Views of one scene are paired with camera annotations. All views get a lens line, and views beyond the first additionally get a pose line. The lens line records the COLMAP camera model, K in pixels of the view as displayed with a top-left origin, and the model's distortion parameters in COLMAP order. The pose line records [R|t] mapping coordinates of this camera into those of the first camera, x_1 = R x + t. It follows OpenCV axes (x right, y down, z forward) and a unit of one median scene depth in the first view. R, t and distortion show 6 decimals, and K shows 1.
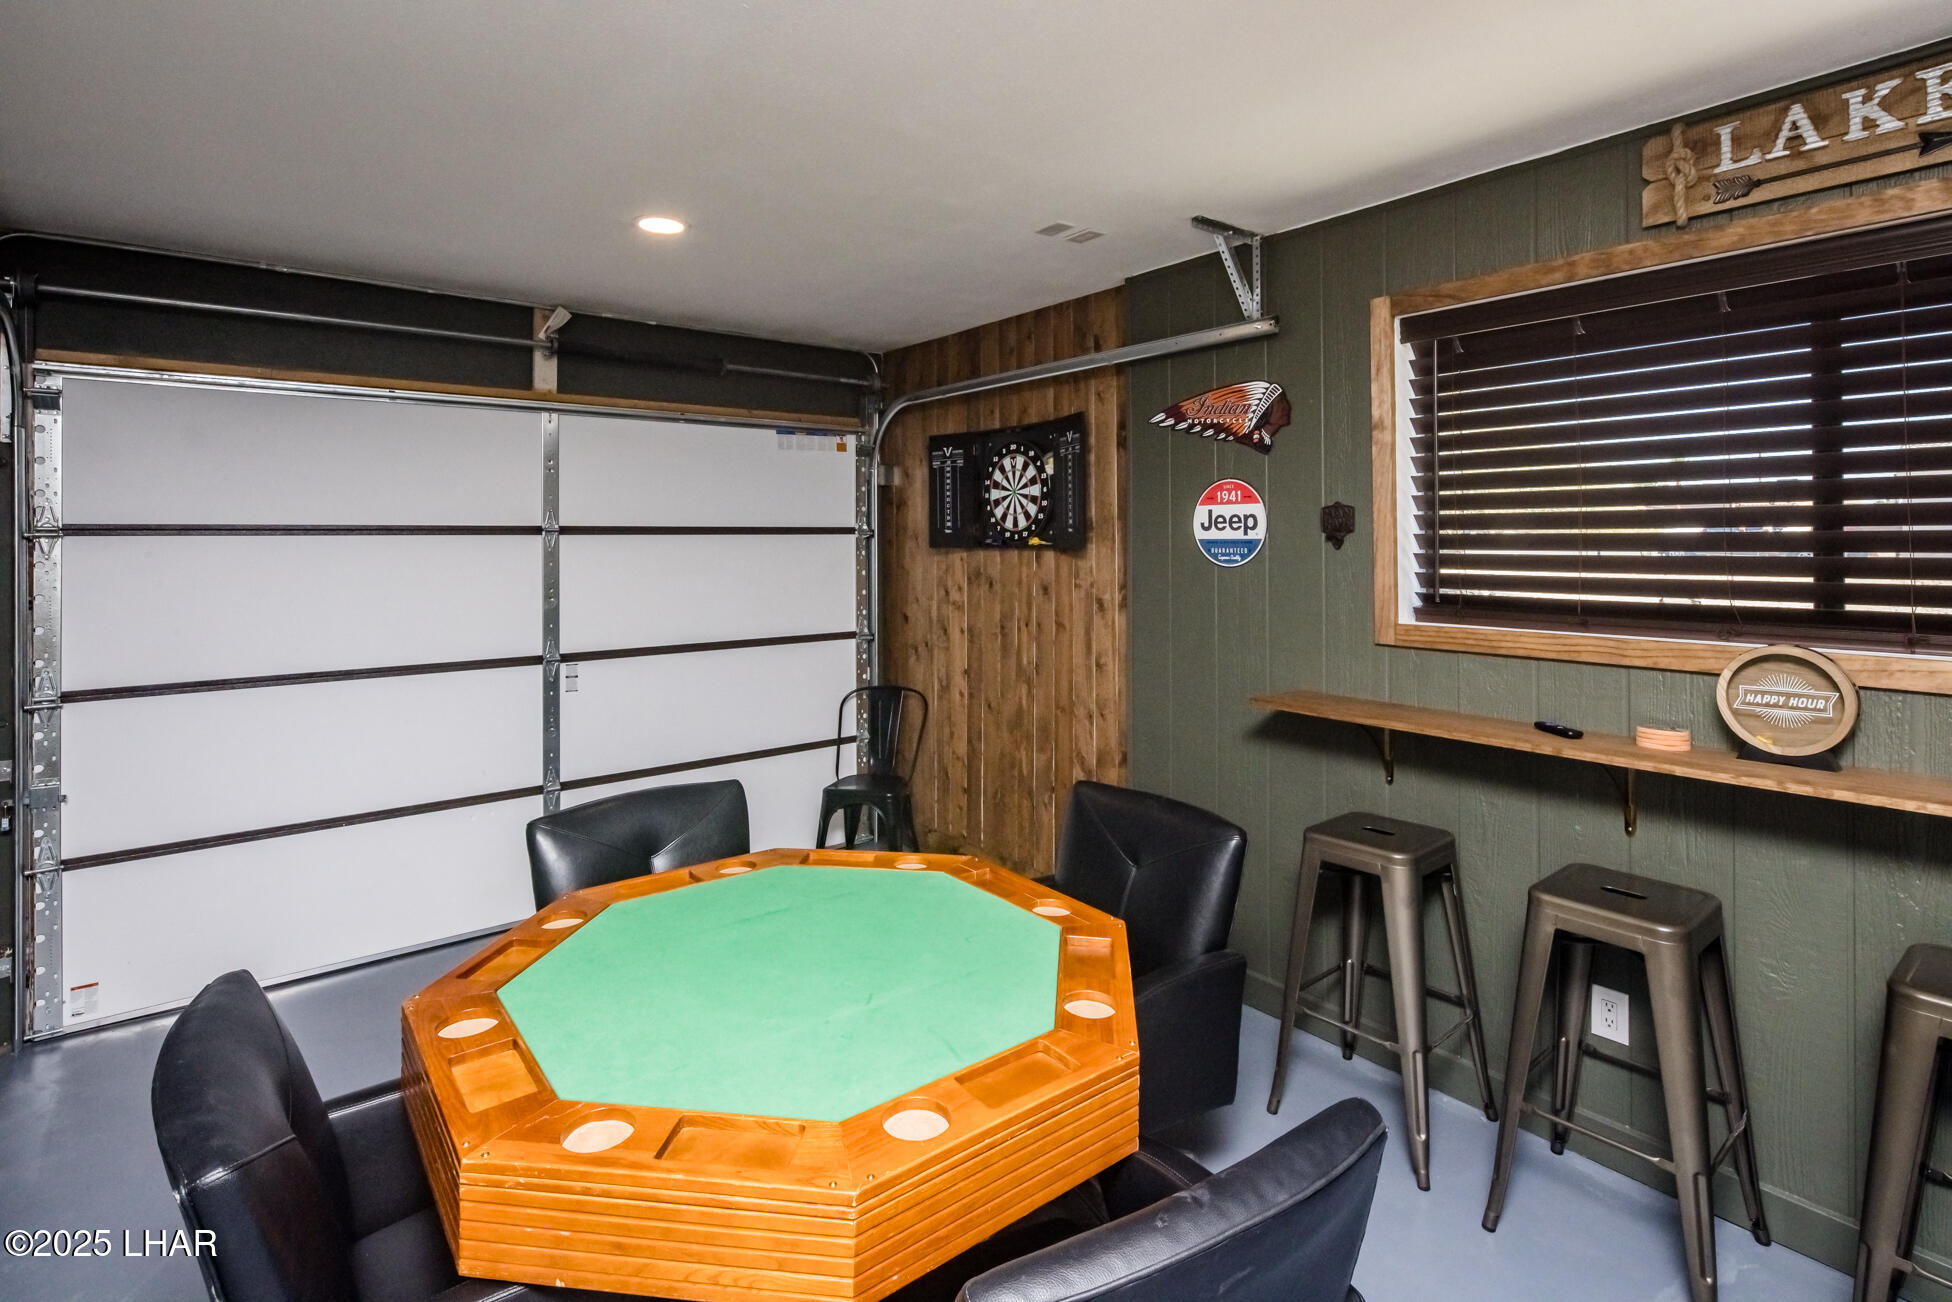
lens RADIAL K [[946.9, 0, 984.6], [0, 946.9, 536.7], [0, 0, 1]] dist [0.011139, -0.005930]
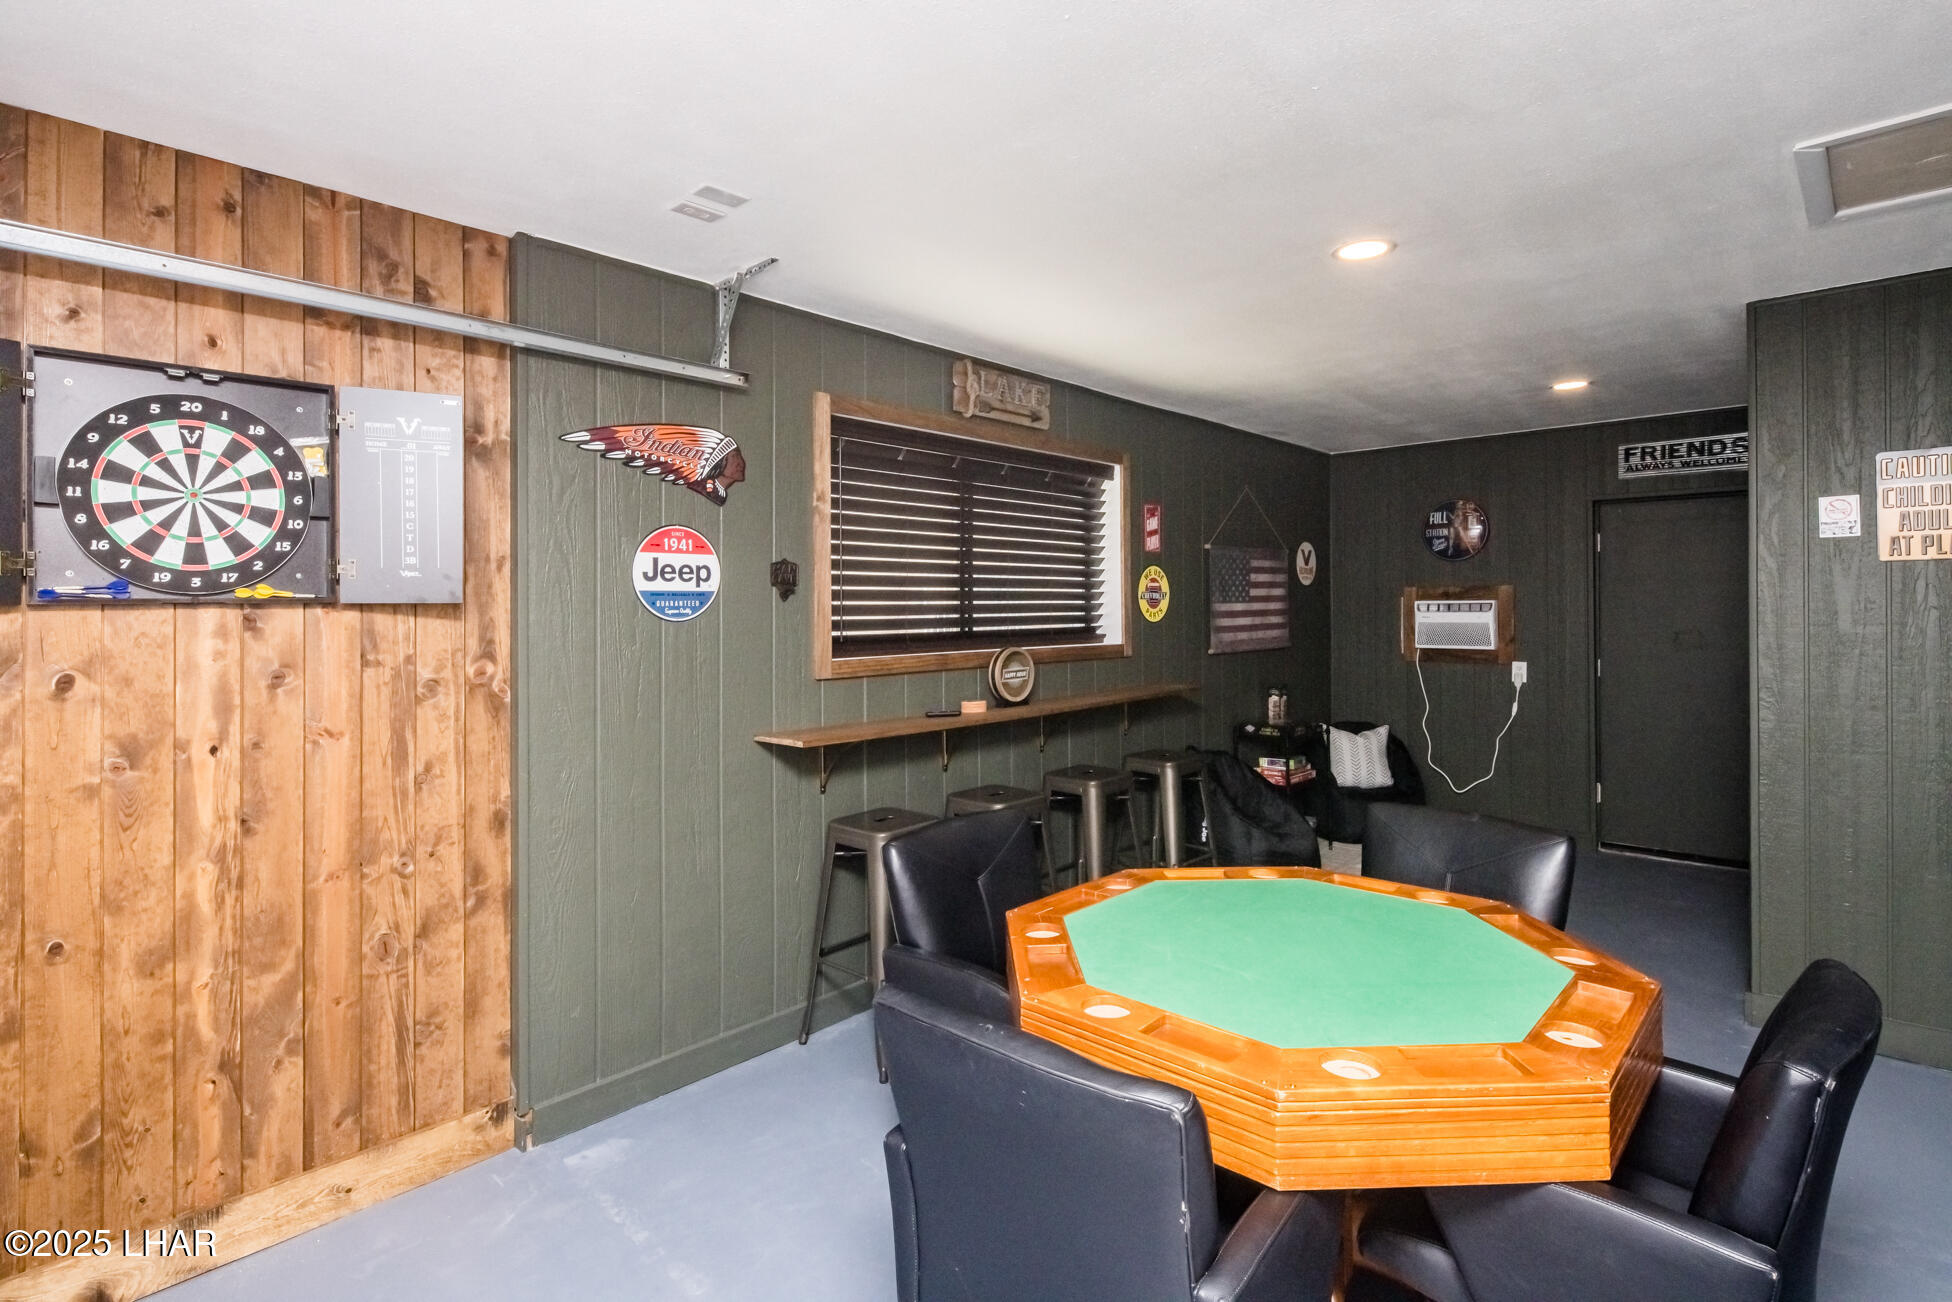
lens RADIAL K [[946.9, 0, 993.4], [0, 946.9, 594.0], [0, 0, 1]] dist [0.011139, -0.005930]
pose [[-0.152965, 0.007198, 0.988205, -0.679063], [-0.003435, 0.999964, -0.007816, 0.011181], [-0.988226, -0.004590, -0.152934, 0.814123]]
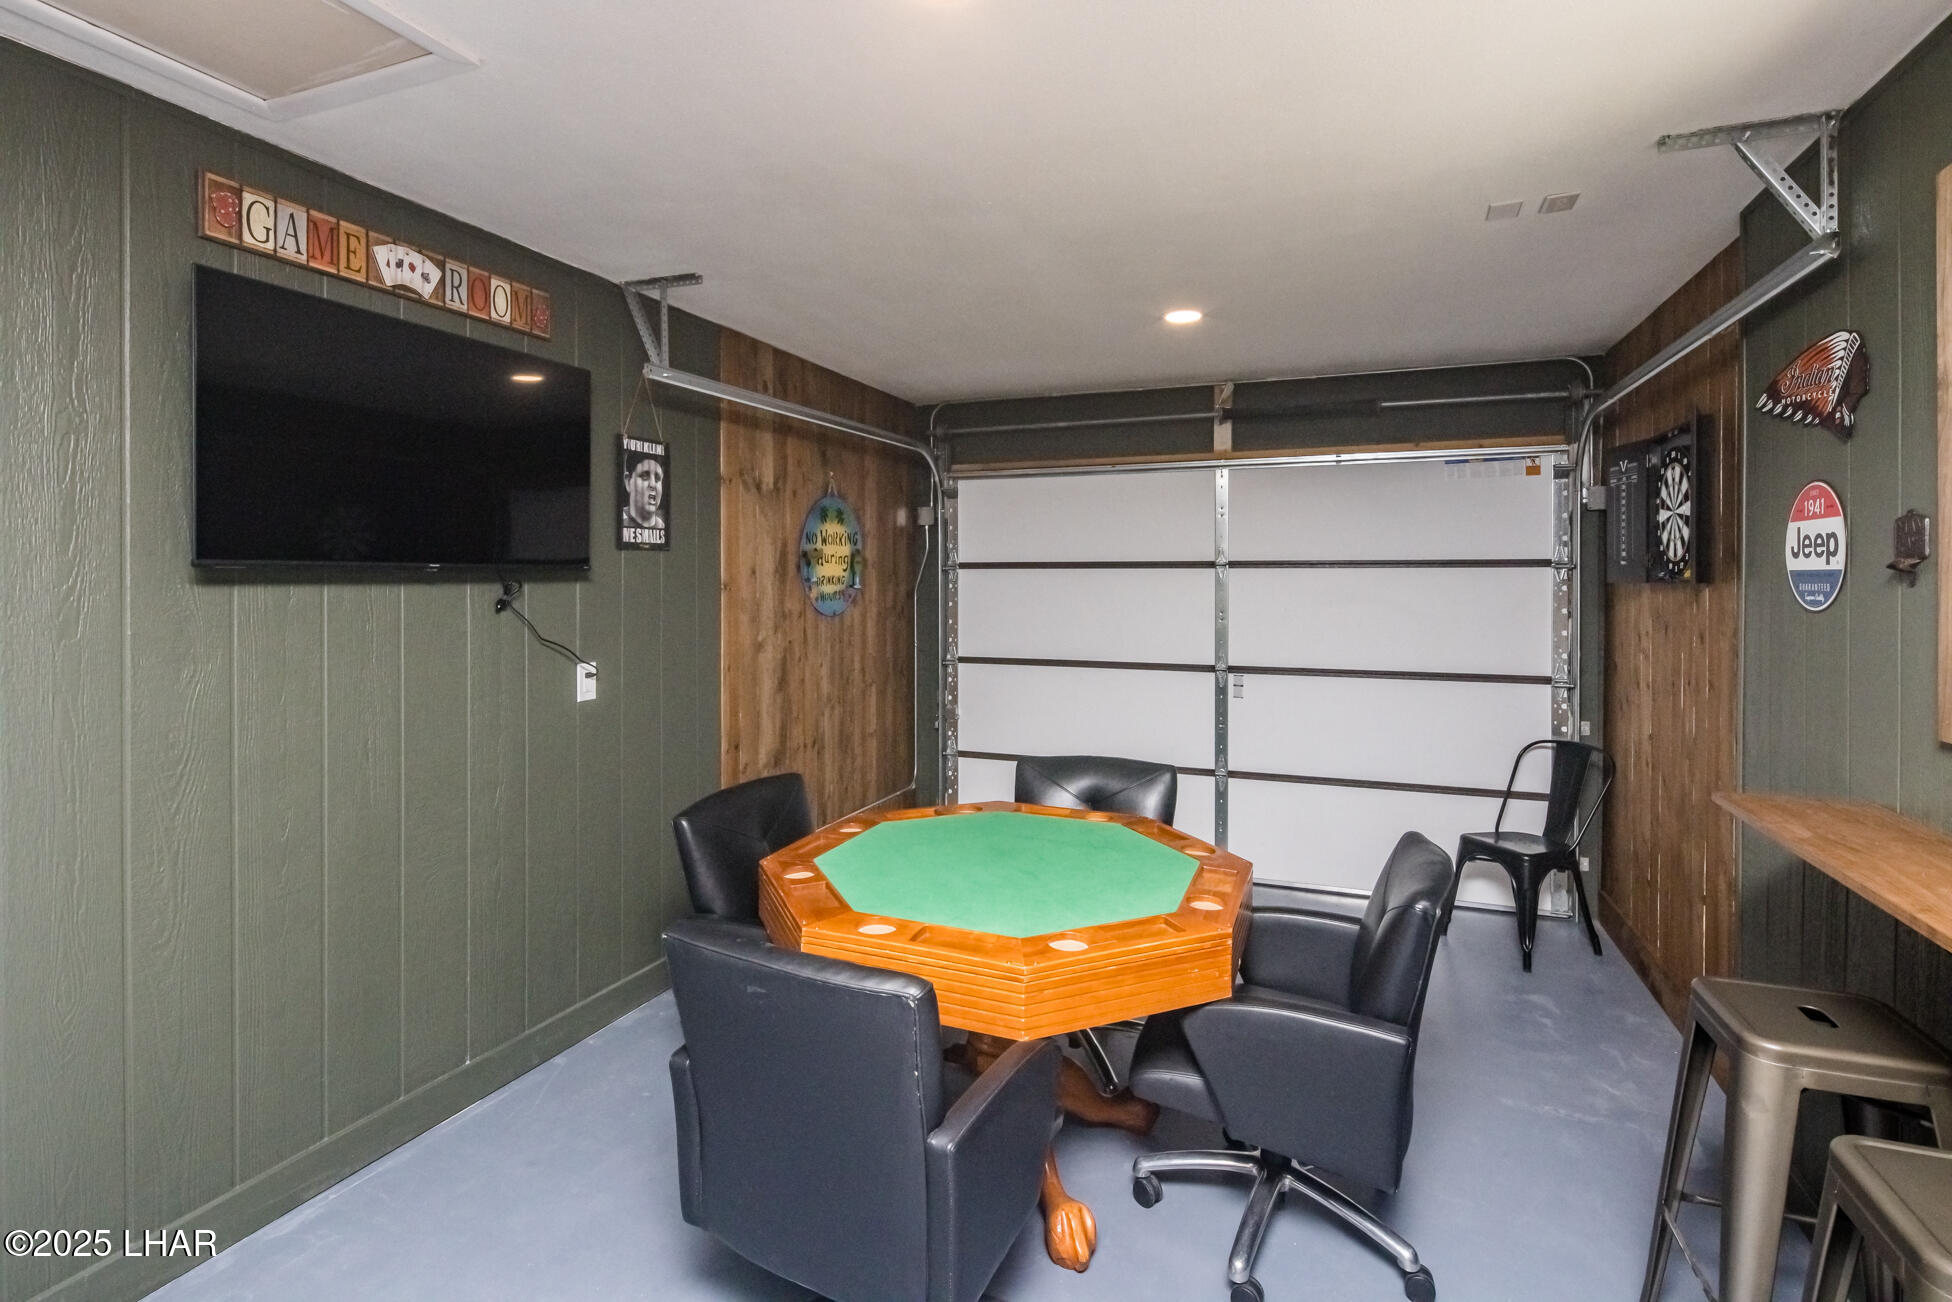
lens RADIAL K [[946.9, 0, 977.5], [0, 946.9, 578.0], [0, 0, 1]] dist [0.011139, -0.005930]
pose [[0.495197, 0.005949, -0.868761, 0.537430], [-0.002086, 0.999982, 0.005658, 0.005275], [0.868778, -0.000990, 0.495200, 0.137972]]
